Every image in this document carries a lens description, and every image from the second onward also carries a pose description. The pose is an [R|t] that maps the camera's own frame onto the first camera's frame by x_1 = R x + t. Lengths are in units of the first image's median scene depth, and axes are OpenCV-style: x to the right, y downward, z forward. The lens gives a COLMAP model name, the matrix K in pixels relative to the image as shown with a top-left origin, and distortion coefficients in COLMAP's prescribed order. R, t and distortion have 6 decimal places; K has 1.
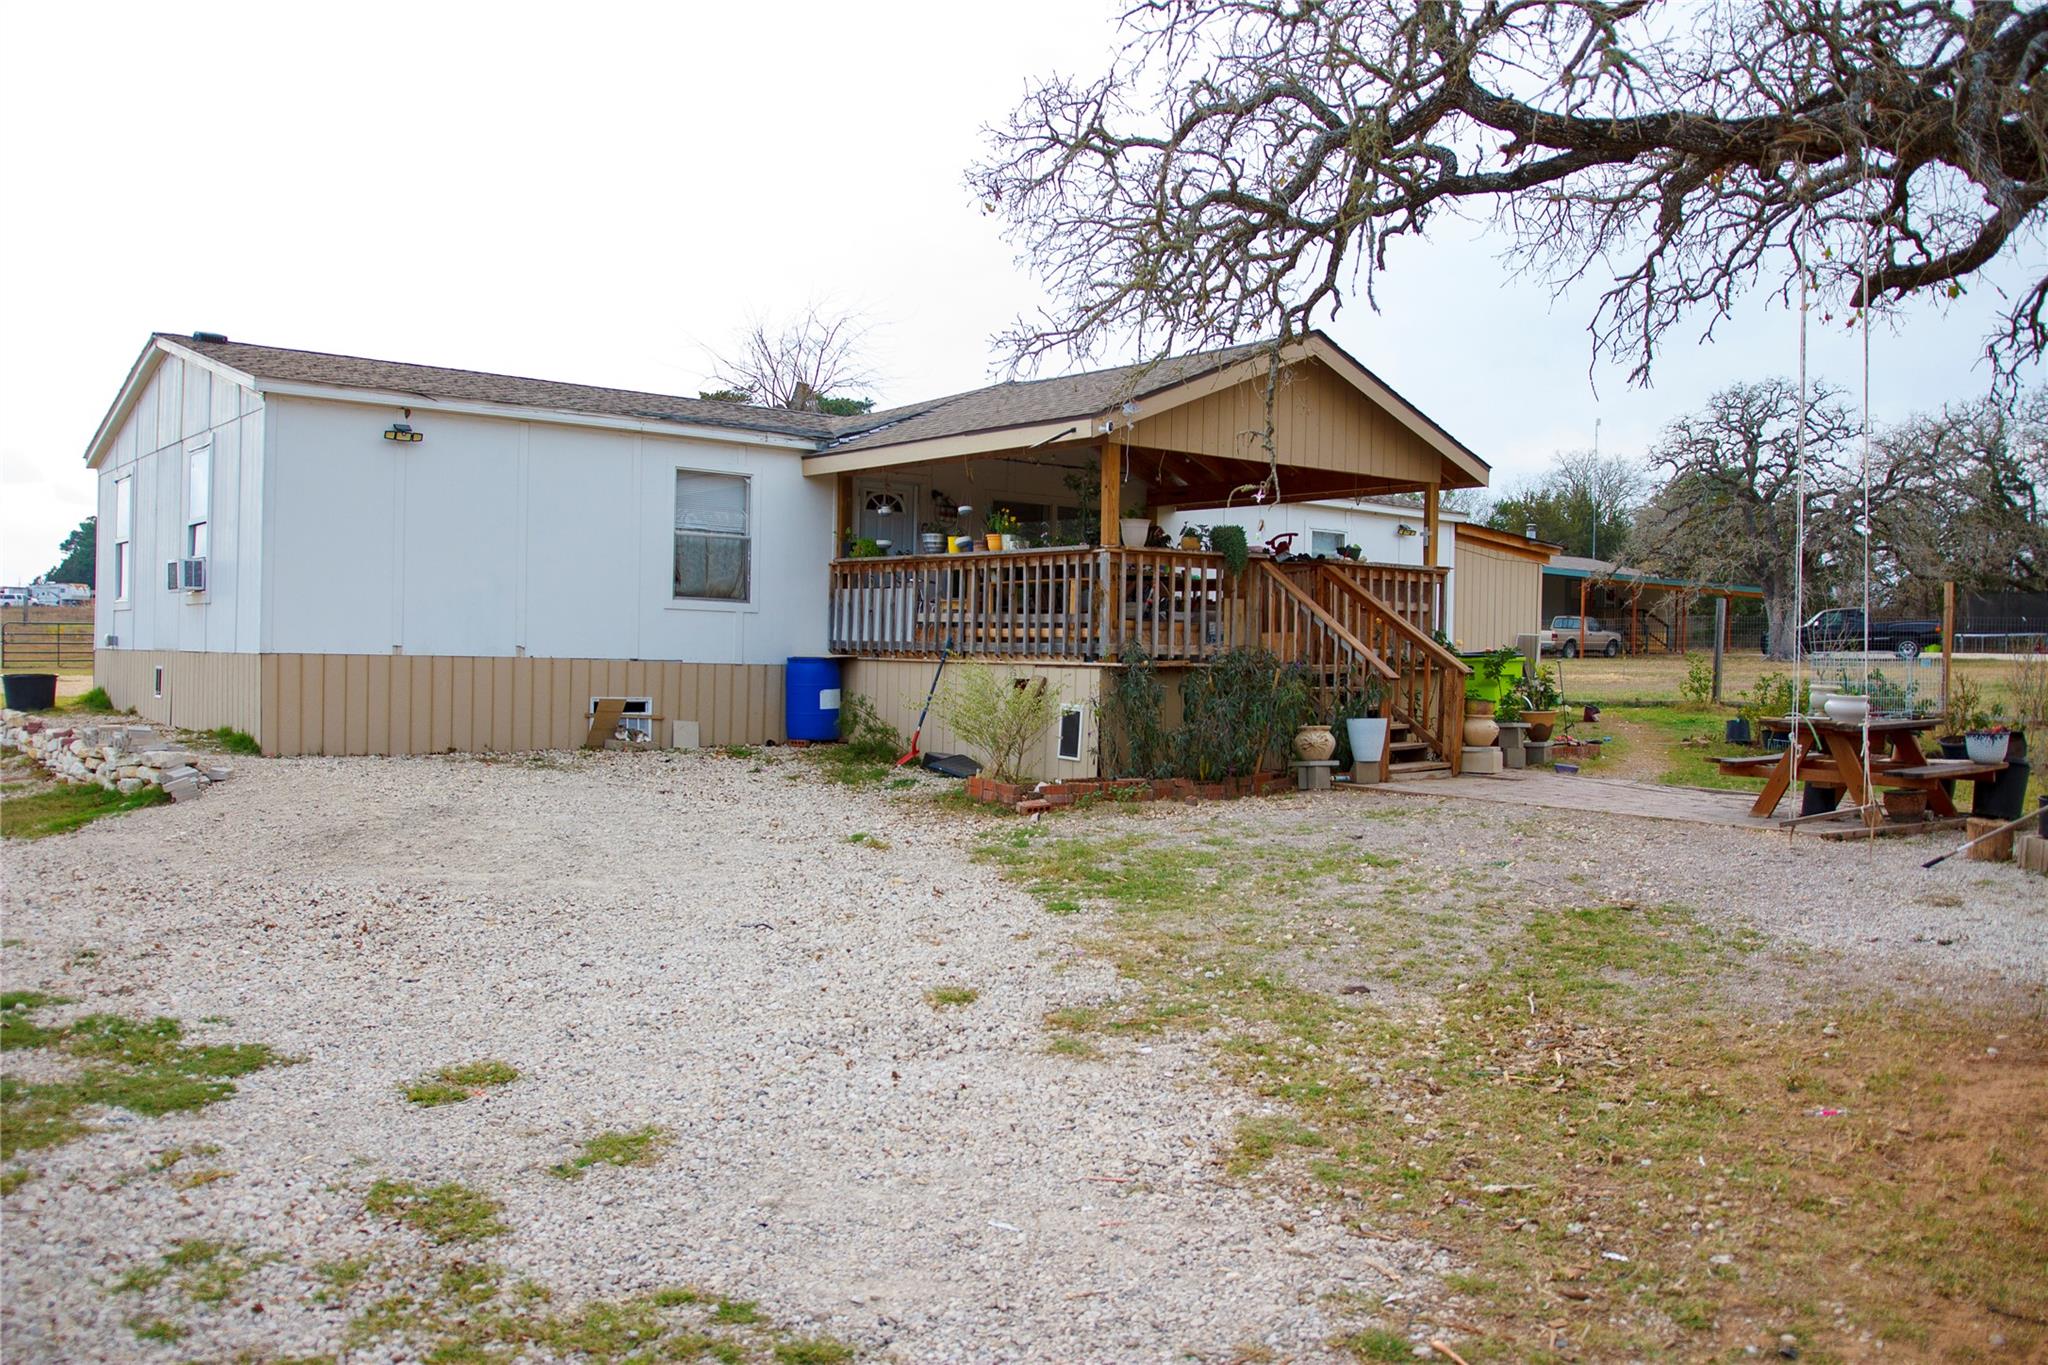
lens RADIAL K [[1715.1, 0, 1024.0], [0, 1715.1, 682.5], [0, 0, 1]] dist [-0.074319, 0.009387]
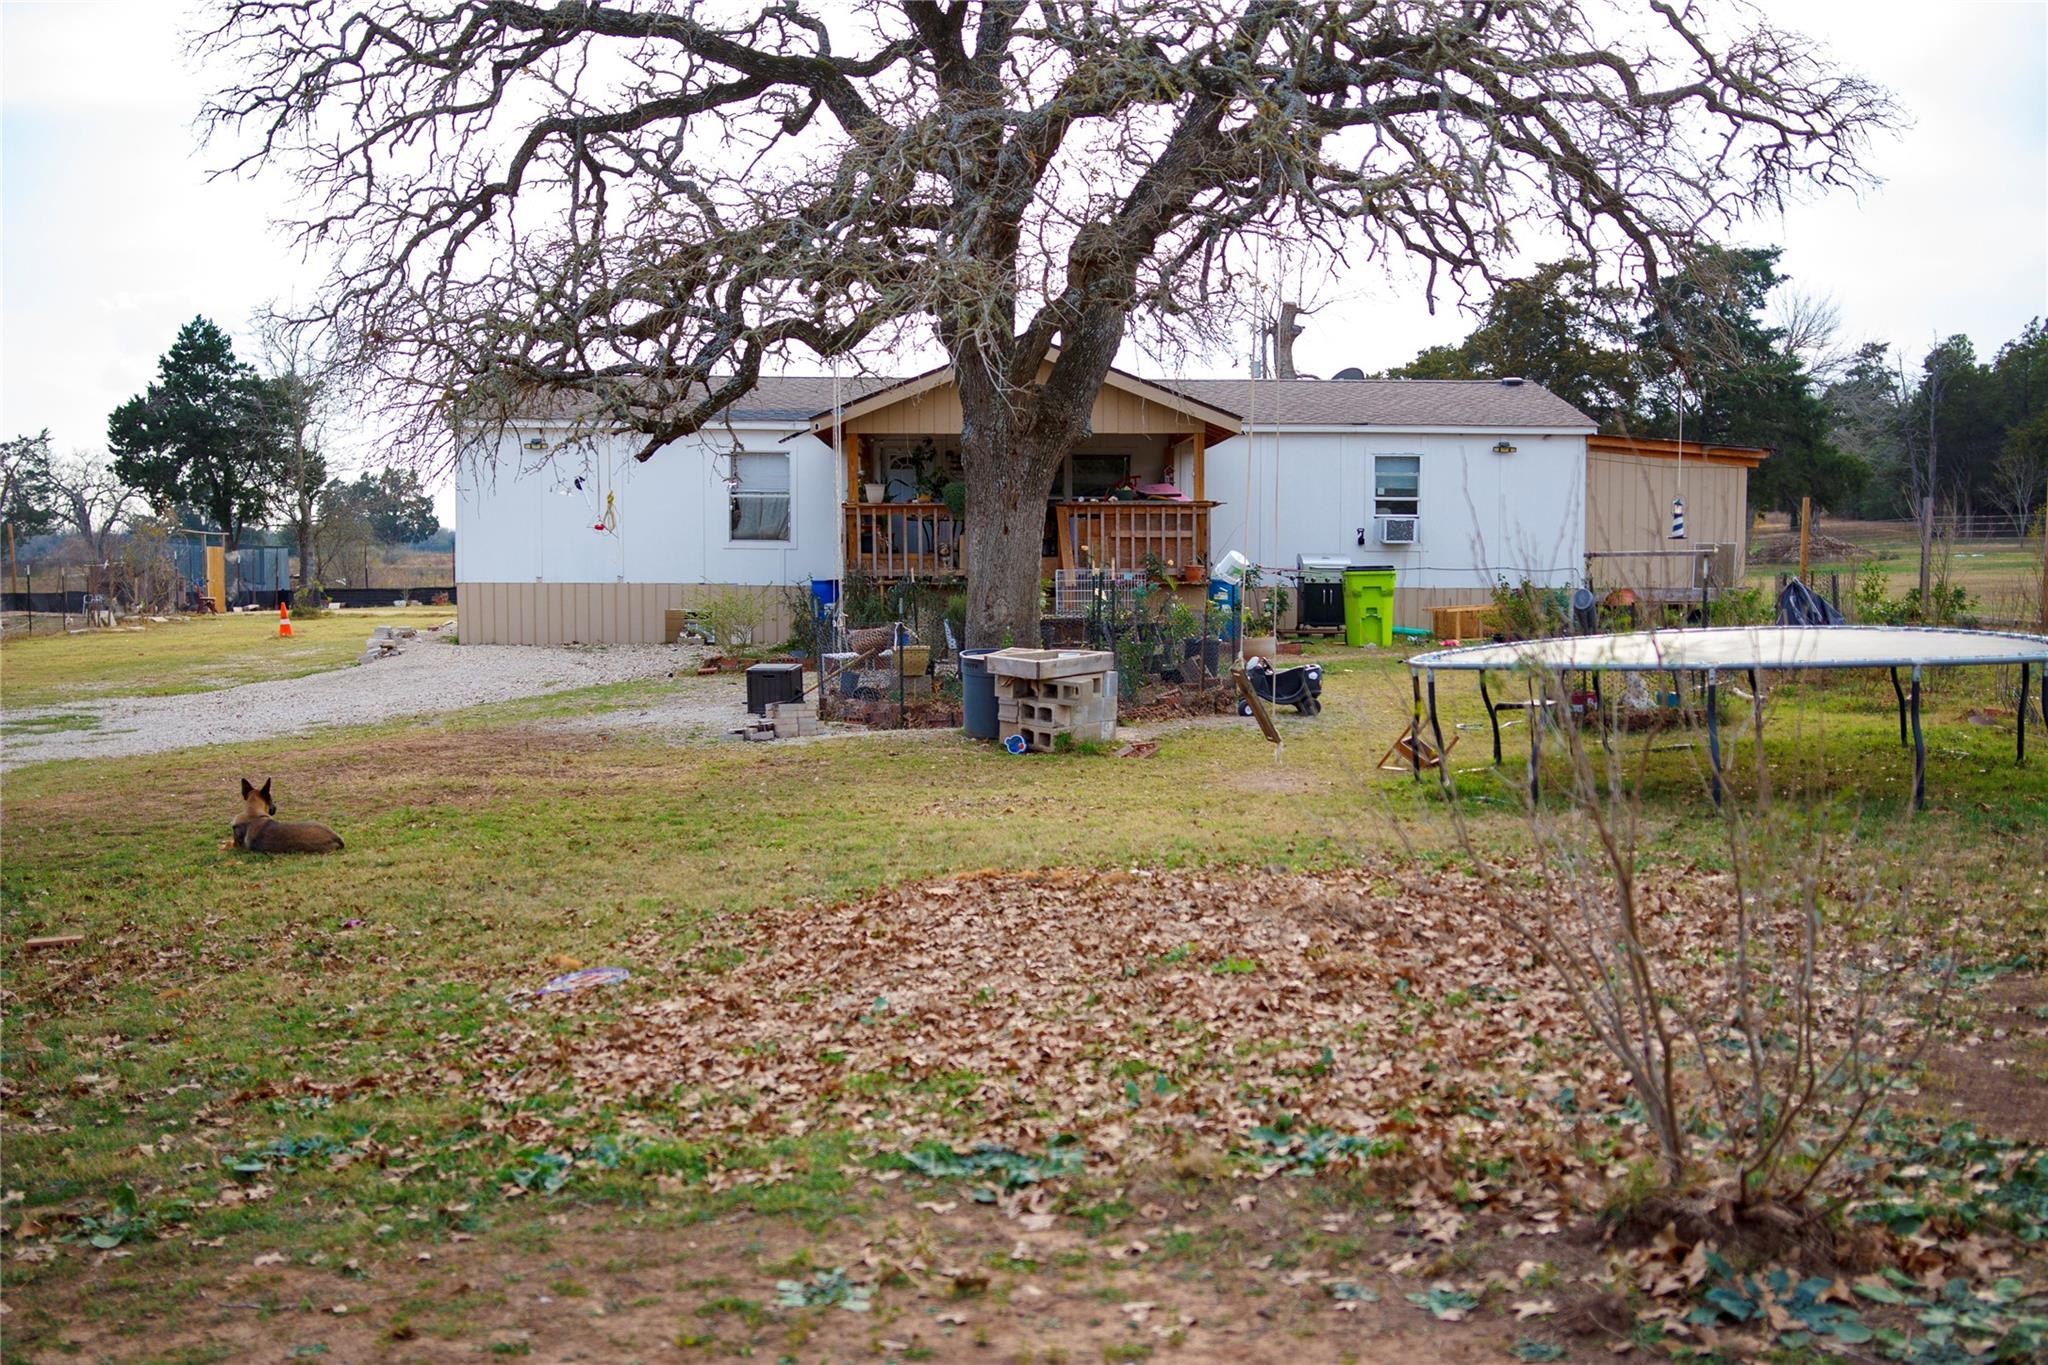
lens RADIAL K [[2400.1, 0, 1024.0], [0, 2400.1, 682.5], [0, 0, 1]] dist [0.014324, 0.007225]
pose [[0.807900, 0.011769, -0.589202, 1.264543], [0.006430, 0.999565, 0.028781, 0.014771], [0.589285, -0.027041, 0.807473, -0.534909]]
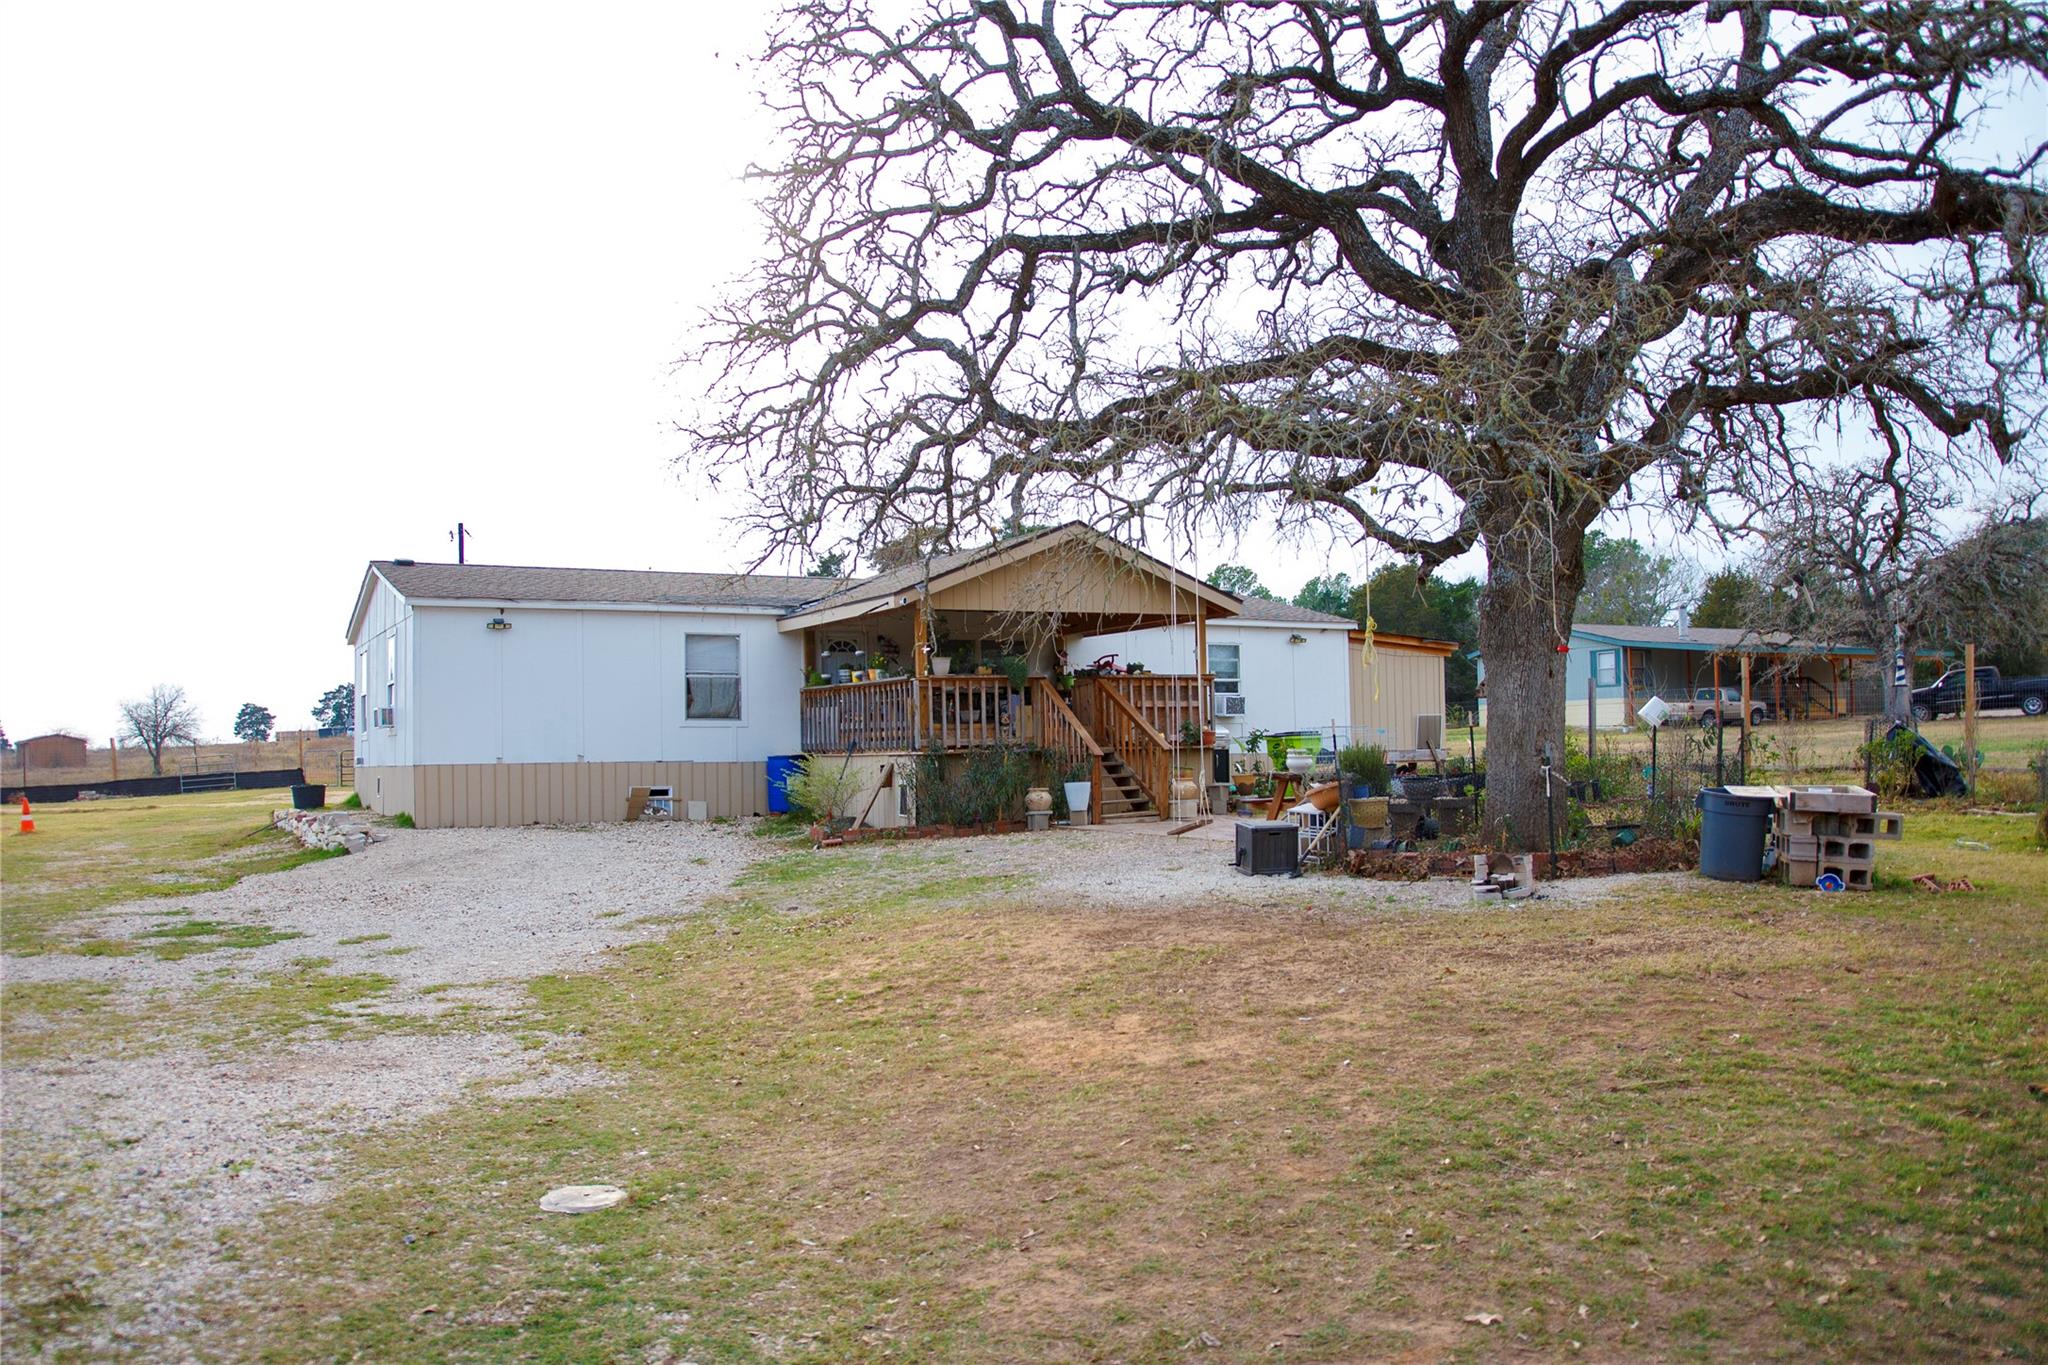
lens RADIAL K [[1715.1, 0, 1024.0], [0, 1715.1, 682.5], [0, 0, 1]] dist [-0.074319, 0.009387]
pose [[0.980229, -0.045623, -0.192533, 0.396781], [0.034827, 0.997645, -0.059090, 0.018254], [0.194775, 0.051217, 0.979510, -0.440001]]
